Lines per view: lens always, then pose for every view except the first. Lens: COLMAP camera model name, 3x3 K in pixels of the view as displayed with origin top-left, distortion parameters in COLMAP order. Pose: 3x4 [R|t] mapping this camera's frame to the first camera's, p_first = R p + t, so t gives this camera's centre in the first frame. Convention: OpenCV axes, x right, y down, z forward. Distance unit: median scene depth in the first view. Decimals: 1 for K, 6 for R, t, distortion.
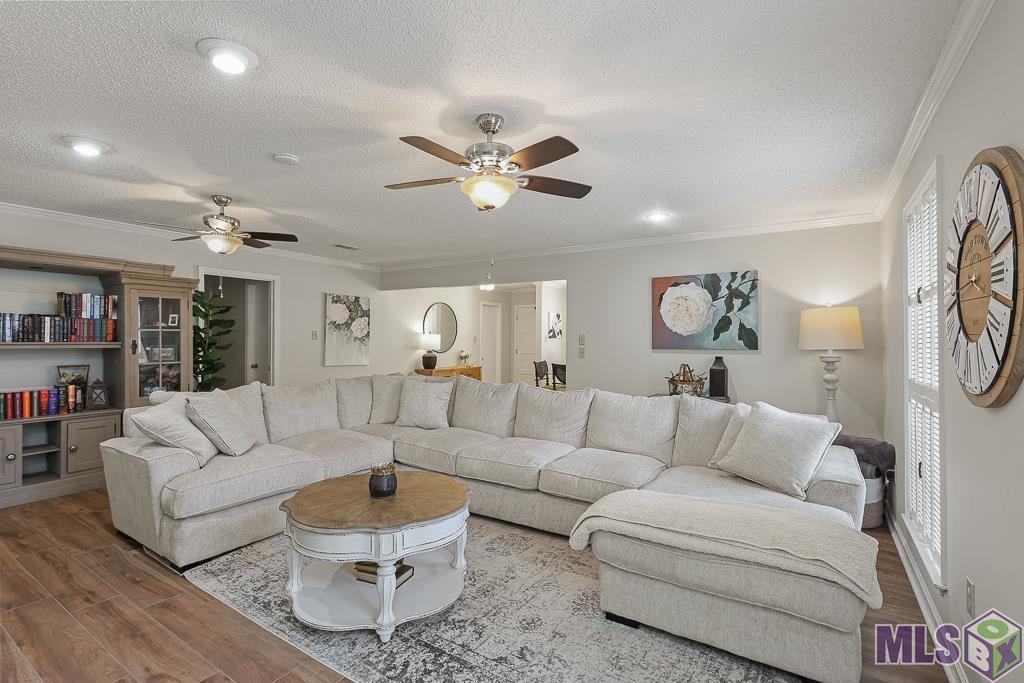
lens RADIAL K [[475.2, 0, 517.5], [0, 475.2, 337.7], [0, 0, 1]] dist [-0.010942, 0.005057]
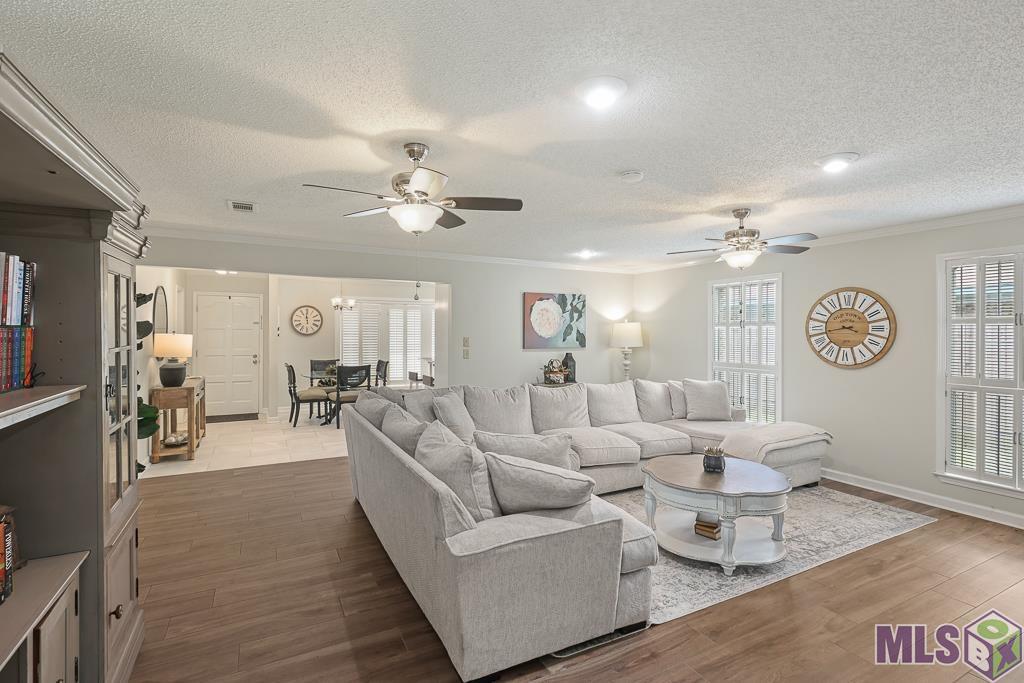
lens RADIAL K [[475.2, 0, 507.0], [0, 475.2, 331.7], [0, 0, 1]] dist [-0.010942, 0.005057]
pose [[0.501523, -0.005054, 0.865130, -0.918492], [-0.007144, 0.999925, 0.009983, -0.037267], [-0.865115, -0.011187, 0.501449, 0.446815]]
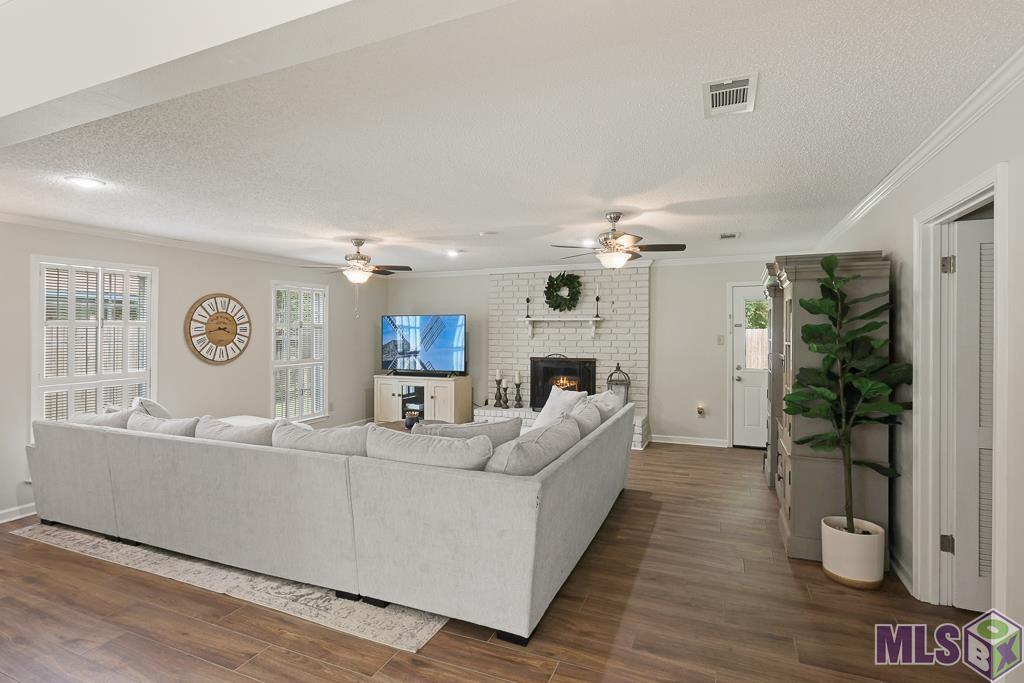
lens RADIAL K [[502.5, 0, 515.2], [0, 502.5, 320.6], [0, 0, 1]] dist [0.005078, 0.000176]
pose [[-0.984401, -0.006973, -0.175800, -0.174820], [-0.002094, 0.999608, -0.027924, -0.027843], [0.175926, -0.027121, -0.984030, 1.662280]]
